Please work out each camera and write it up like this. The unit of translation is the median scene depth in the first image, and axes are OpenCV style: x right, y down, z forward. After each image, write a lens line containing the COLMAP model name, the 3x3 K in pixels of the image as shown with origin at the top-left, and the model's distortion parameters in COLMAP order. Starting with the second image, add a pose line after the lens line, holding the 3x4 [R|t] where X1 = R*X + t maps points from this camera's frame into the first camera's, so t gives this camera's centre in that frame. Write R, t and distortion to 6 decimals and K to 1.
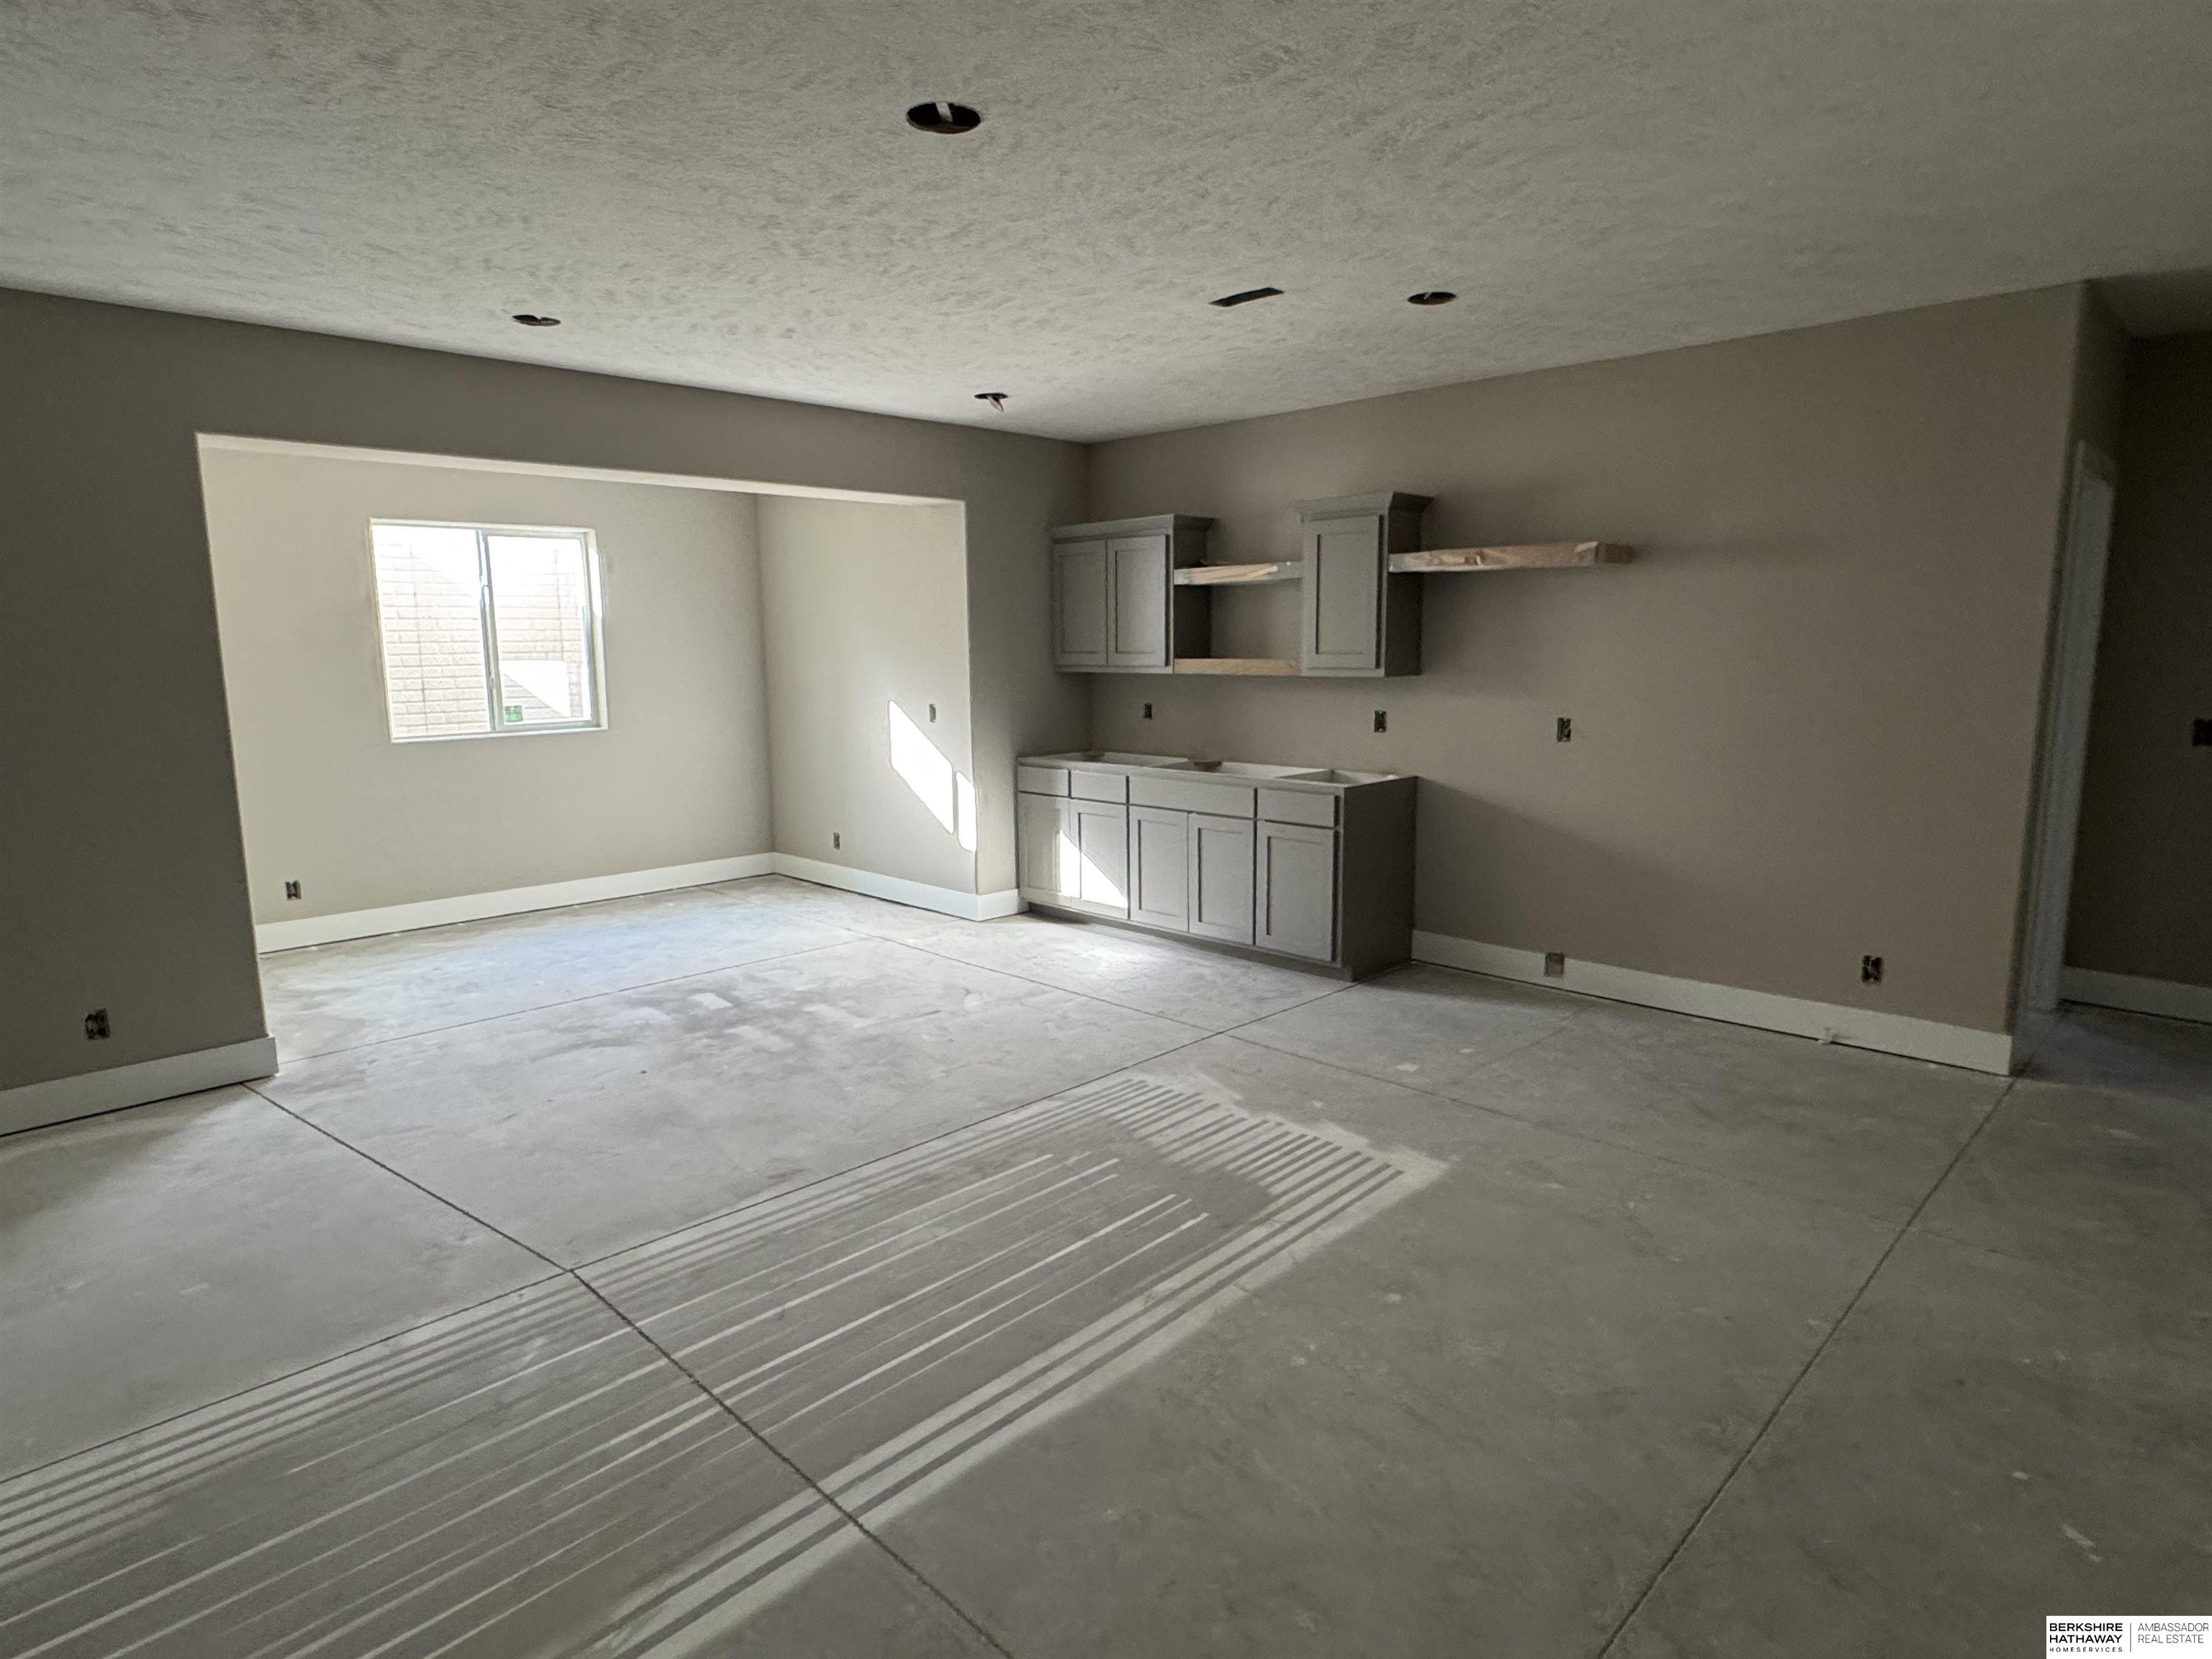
lens RADIAL K [[1225.7, 0, 1096.9], [0, 1225.7, 830.1], [0, 0, 1]] dist [-0.002344, -0.001496]
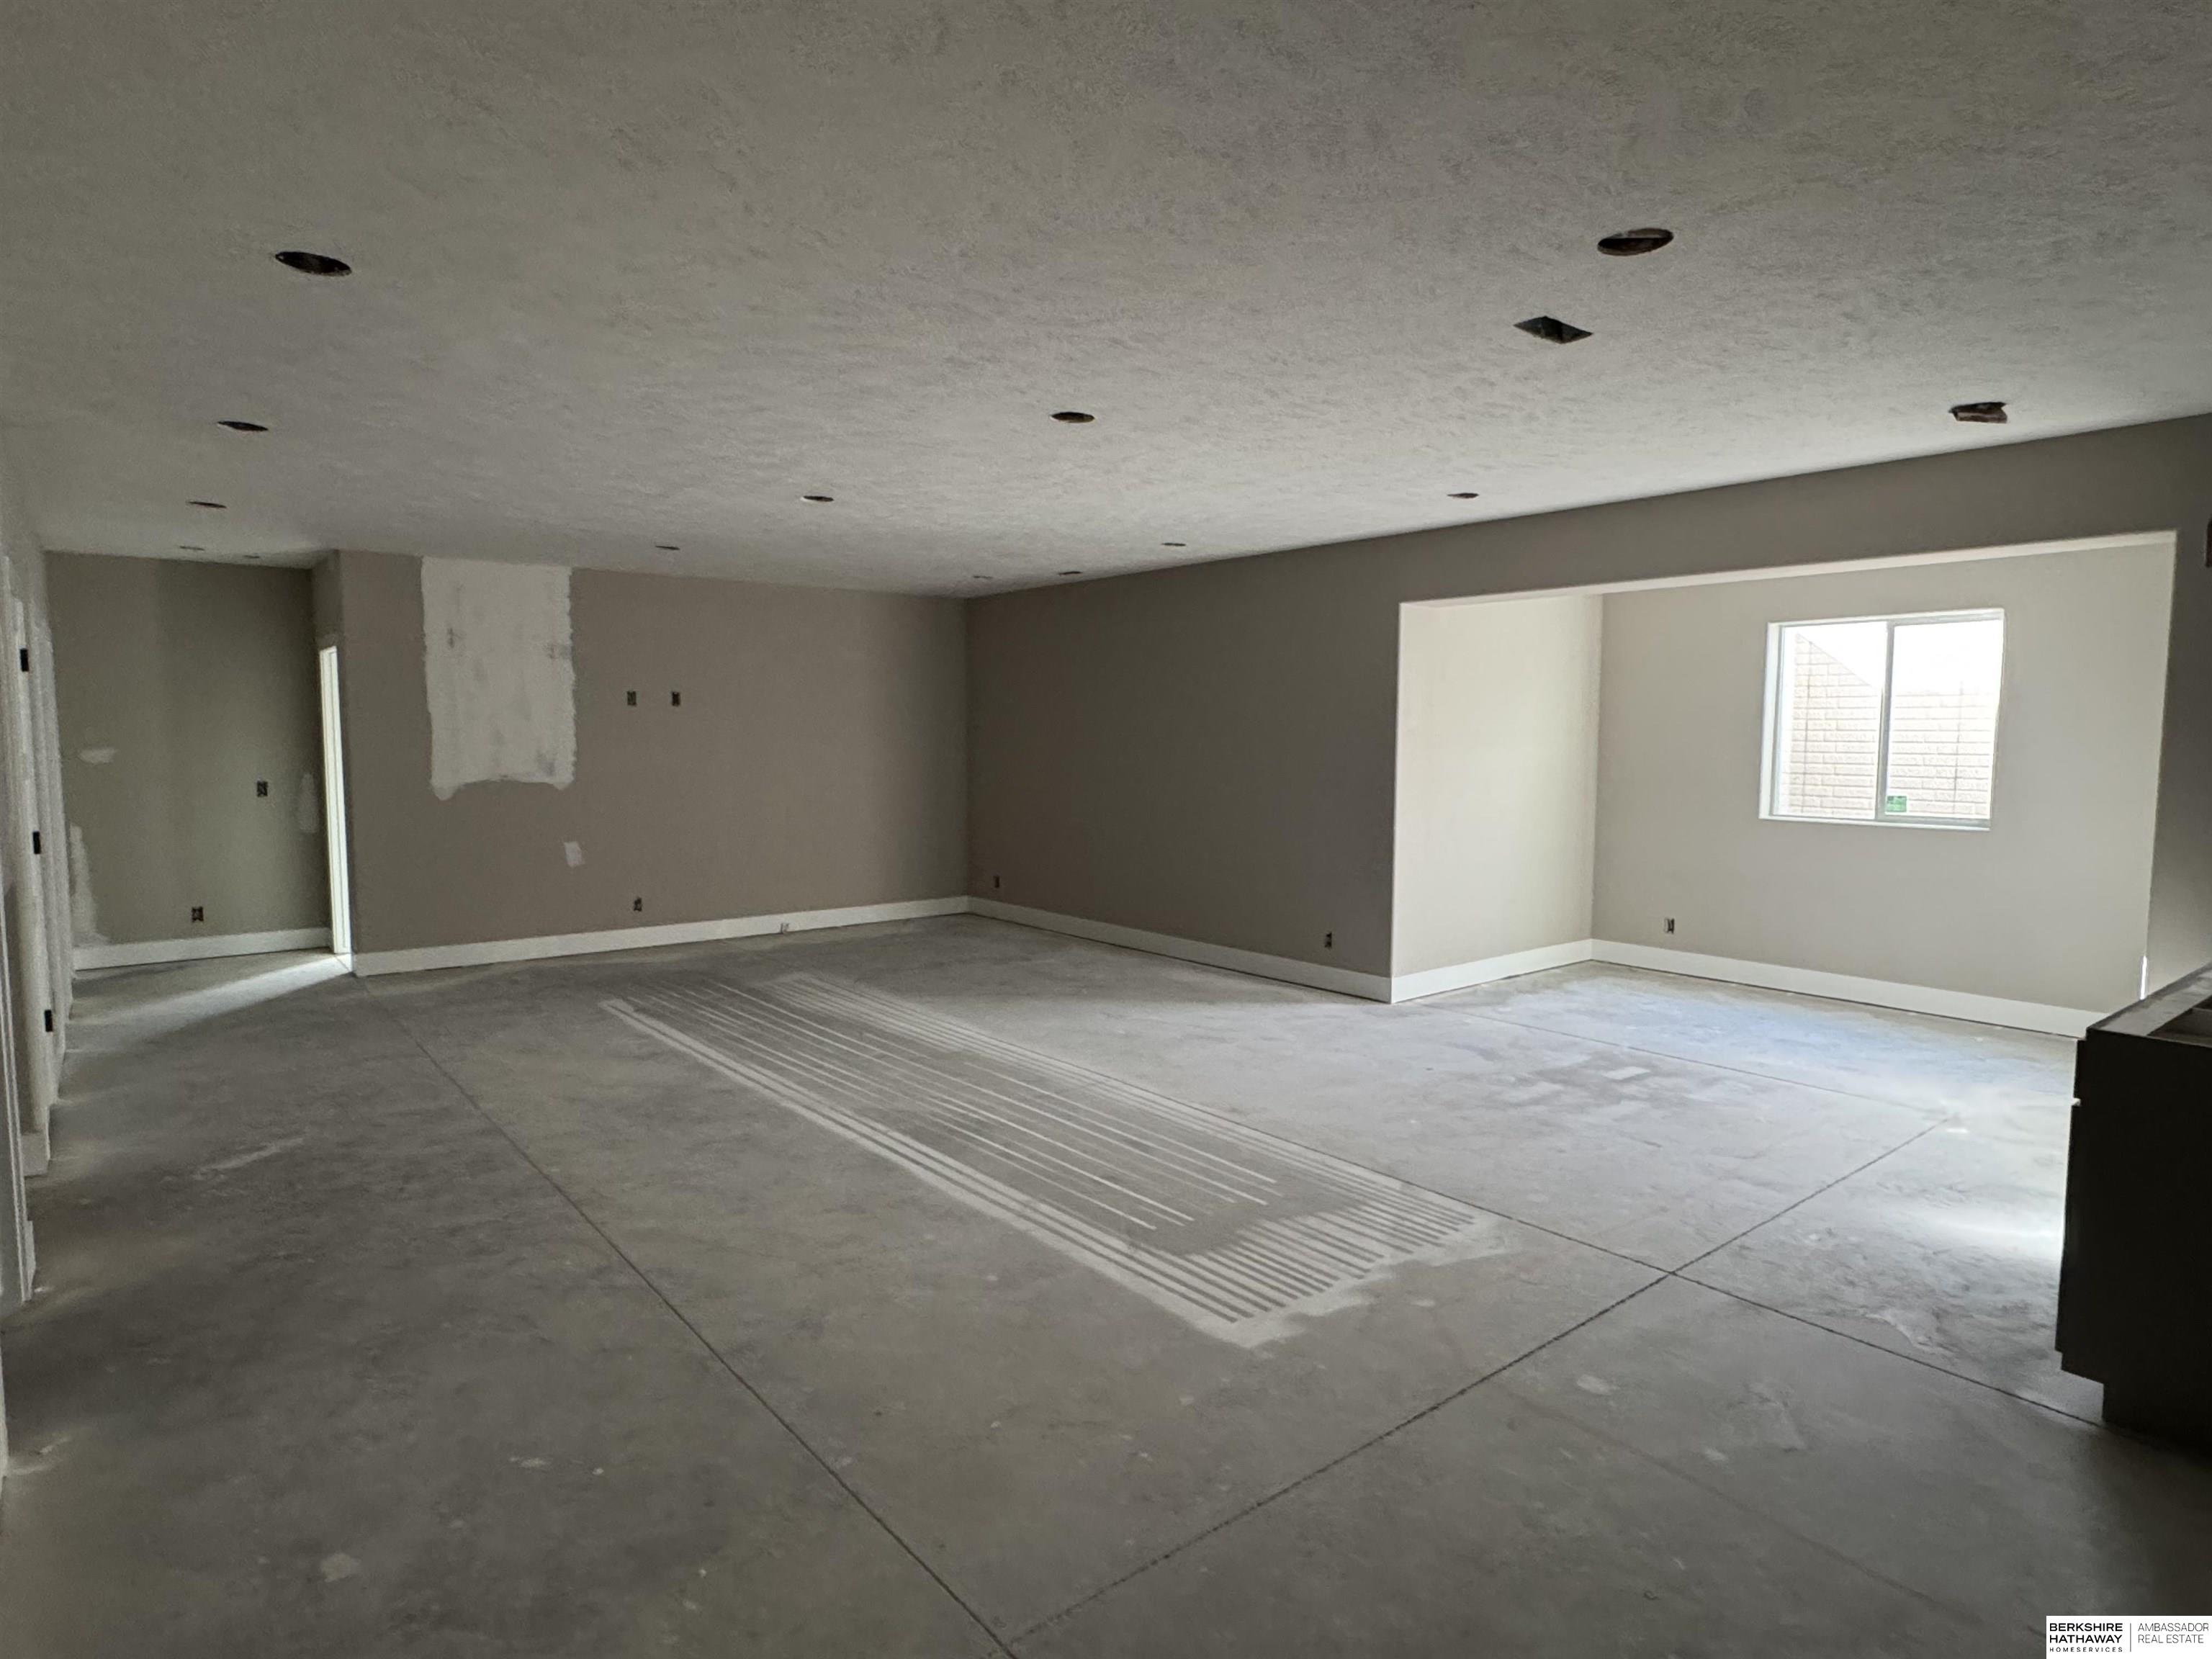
lens RADIAL K [[1225.7, 0, 1096.9], [0, 1225.7, 830.1], [0, 0, 1]] dist [-0.002344, -0.001496]
pose [[-0.106801, 0.092489, -0.989969, 0.941778], [-0.156455, 0.981697, 0.108595, -0.134692], [0.981894, 0.166484, -0.090376, 0.773033]]
